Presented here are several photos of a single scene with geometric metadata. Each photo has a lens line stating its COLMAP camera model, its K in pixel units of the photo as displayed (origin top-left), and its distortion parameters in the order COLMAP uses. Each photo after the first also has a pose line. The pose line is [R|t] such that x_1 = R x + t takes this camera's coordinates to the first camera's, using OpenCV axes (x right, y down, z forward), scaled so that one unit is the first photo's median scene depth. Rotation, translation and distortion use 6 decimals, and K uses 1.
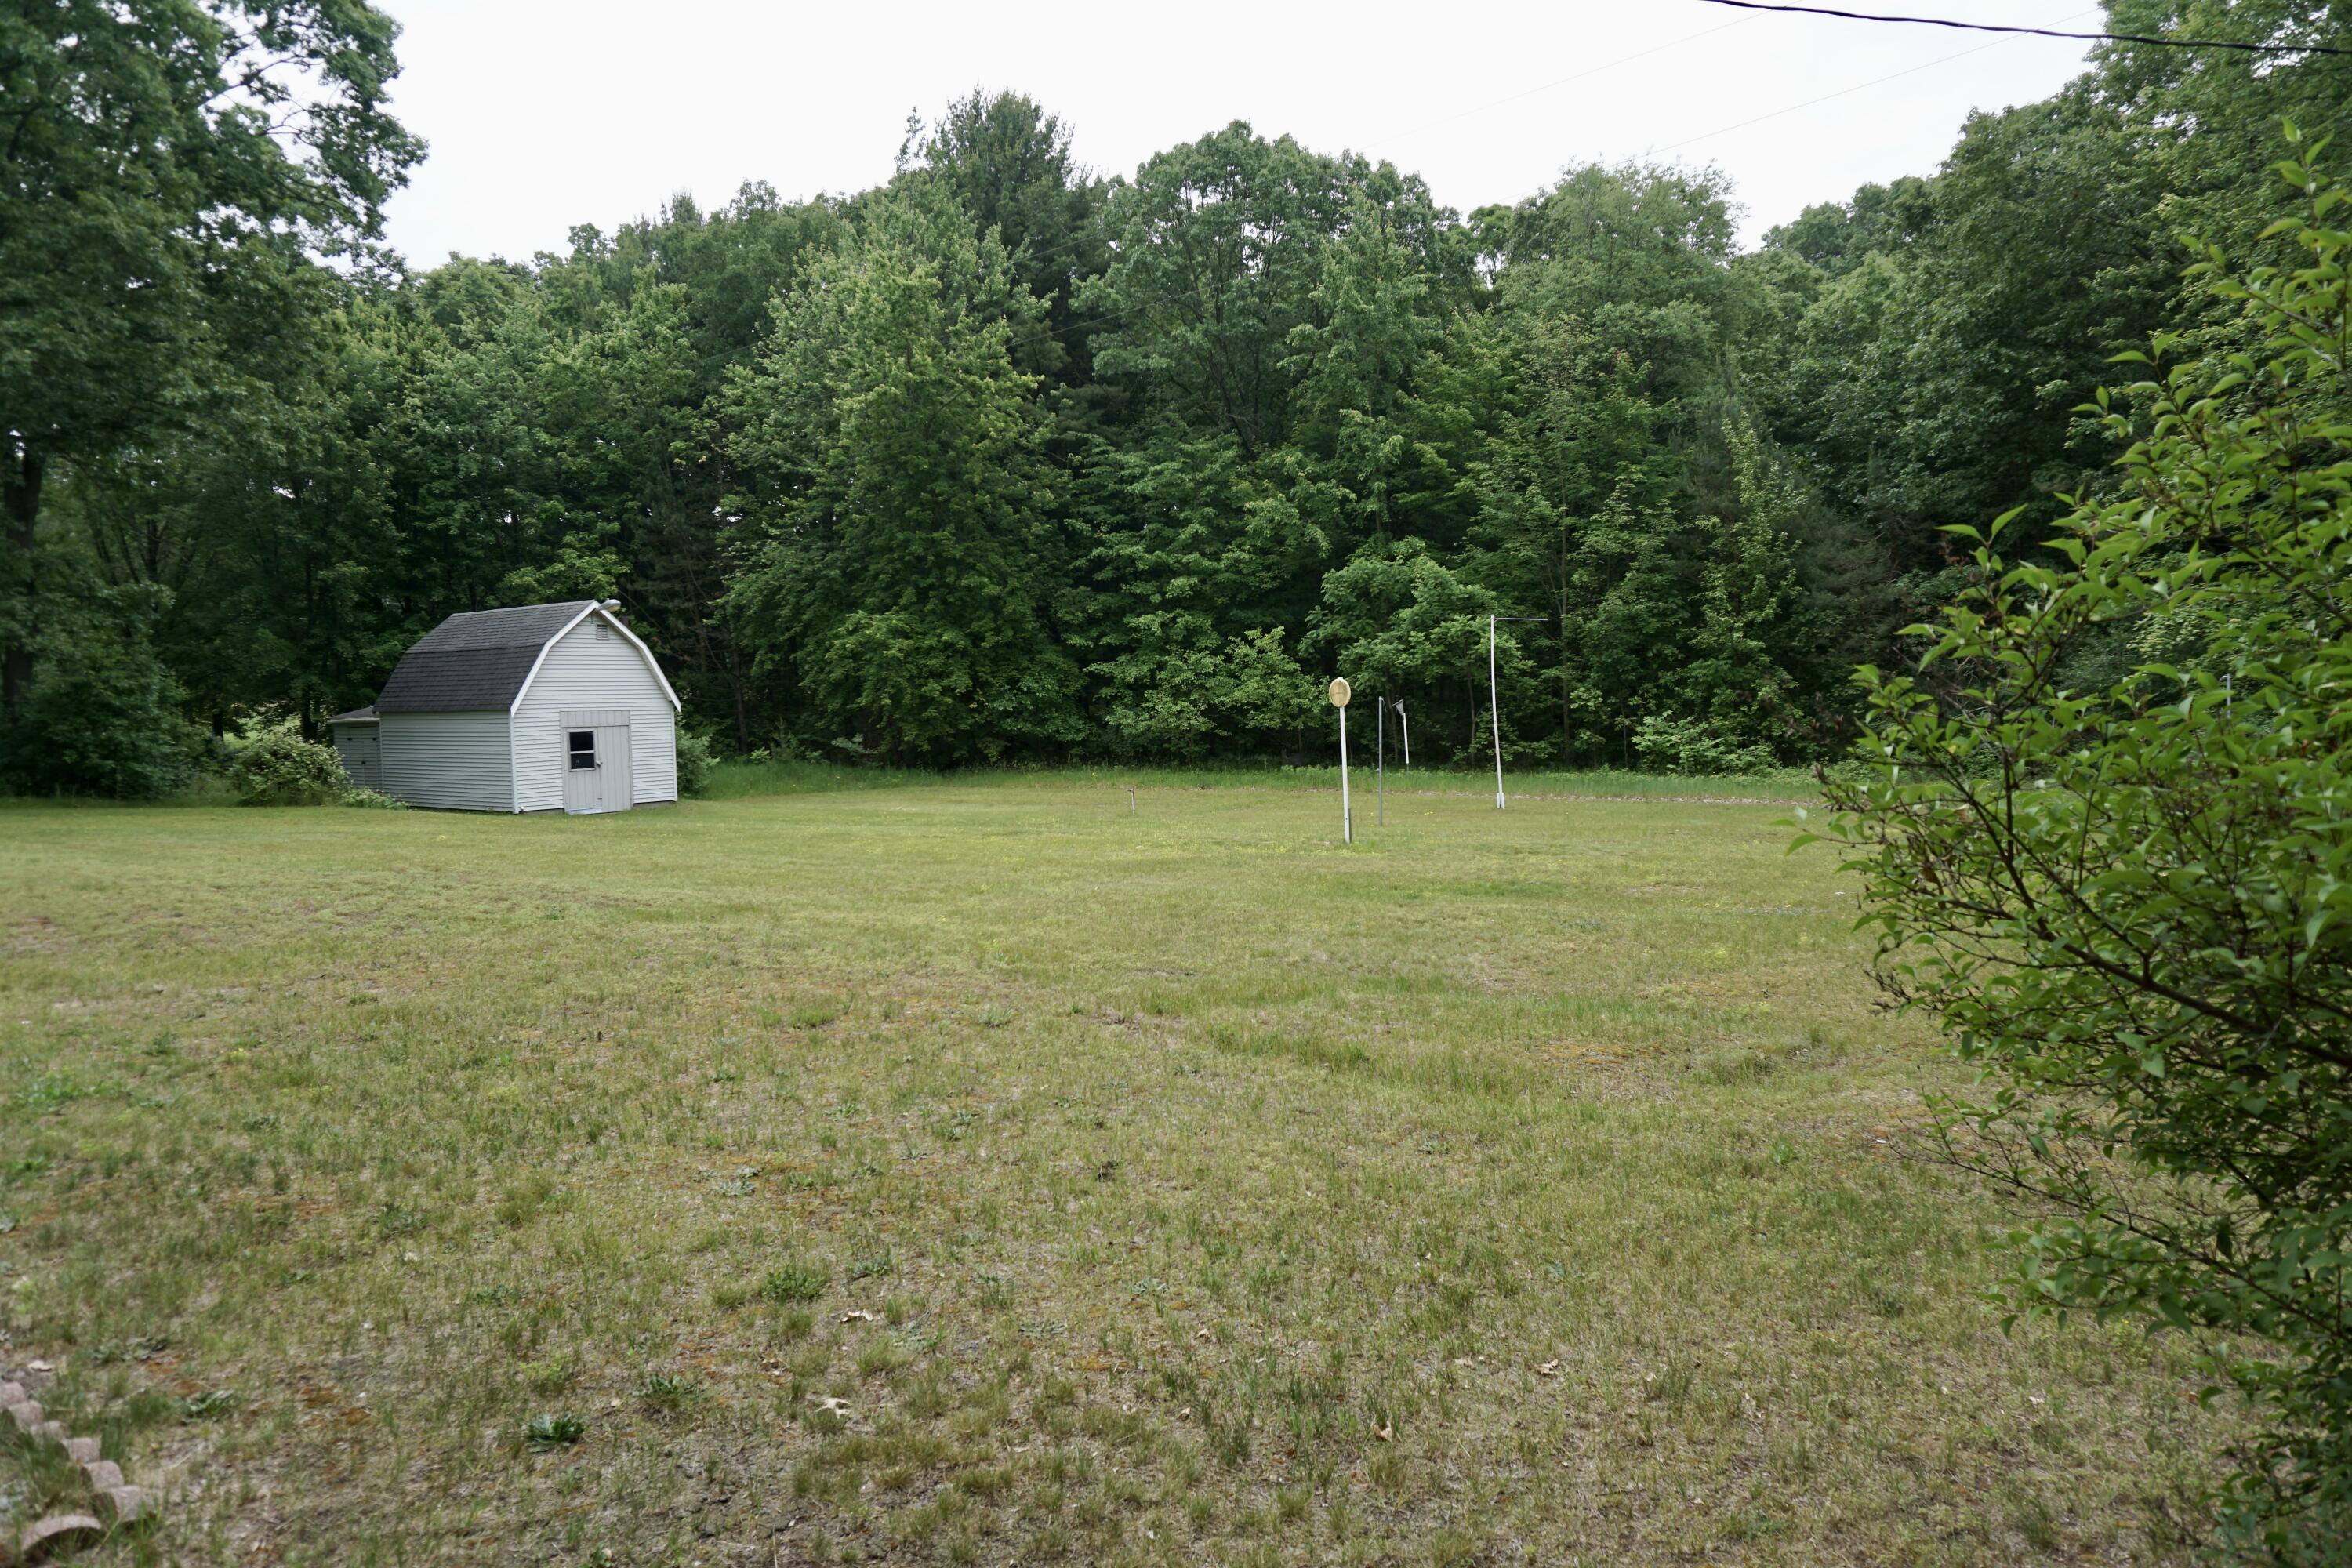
lens RADIAL K [[1610.6, 0, 1175.6], [0, 1610.6, 799.1], [0, 0, 1]] dist [-0.049161, 0.040139]
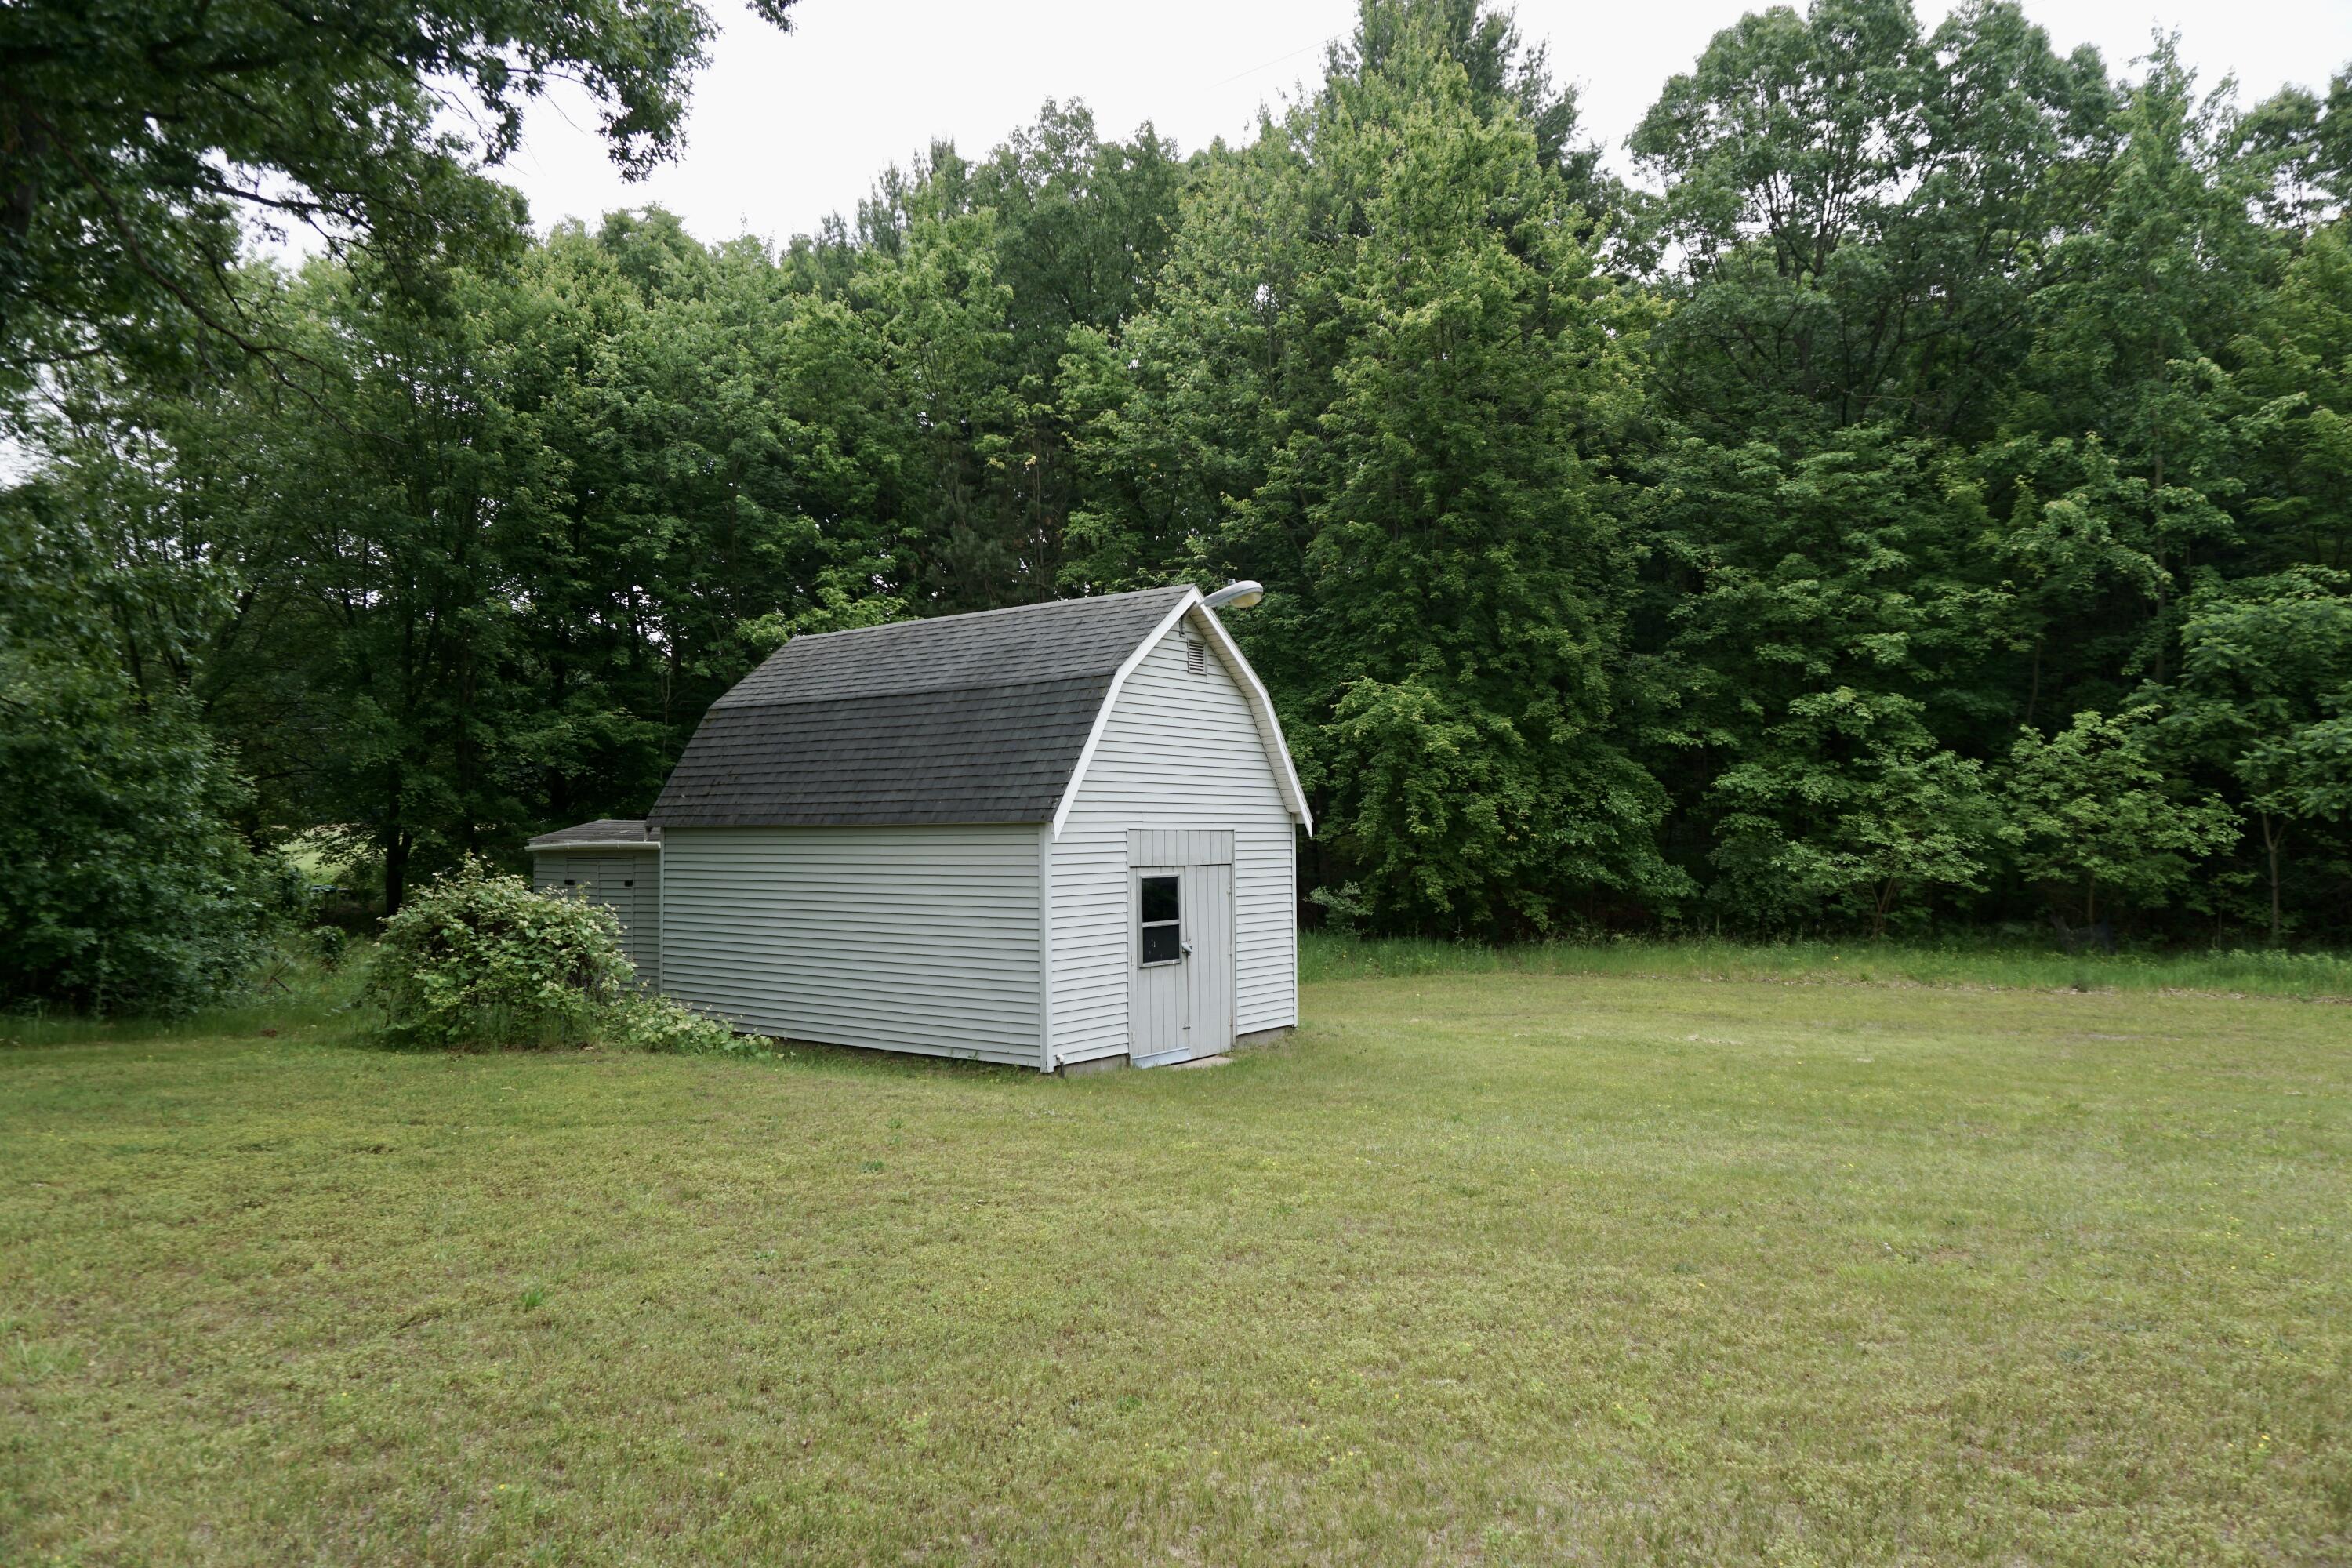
lens RADIAL K [[1610.6, 0, 1163.8], [0, 1610.6, 769.8], [0, 0, 1]] dist [-0.049161, 0.040139]
pose [[0.999864, 0.012772, -0.010432, -0.301224], [-0.013805, 0.994286, -0.105856, -0.020344], [0.009020, 0.105986, 0.994327, 0.457897]]
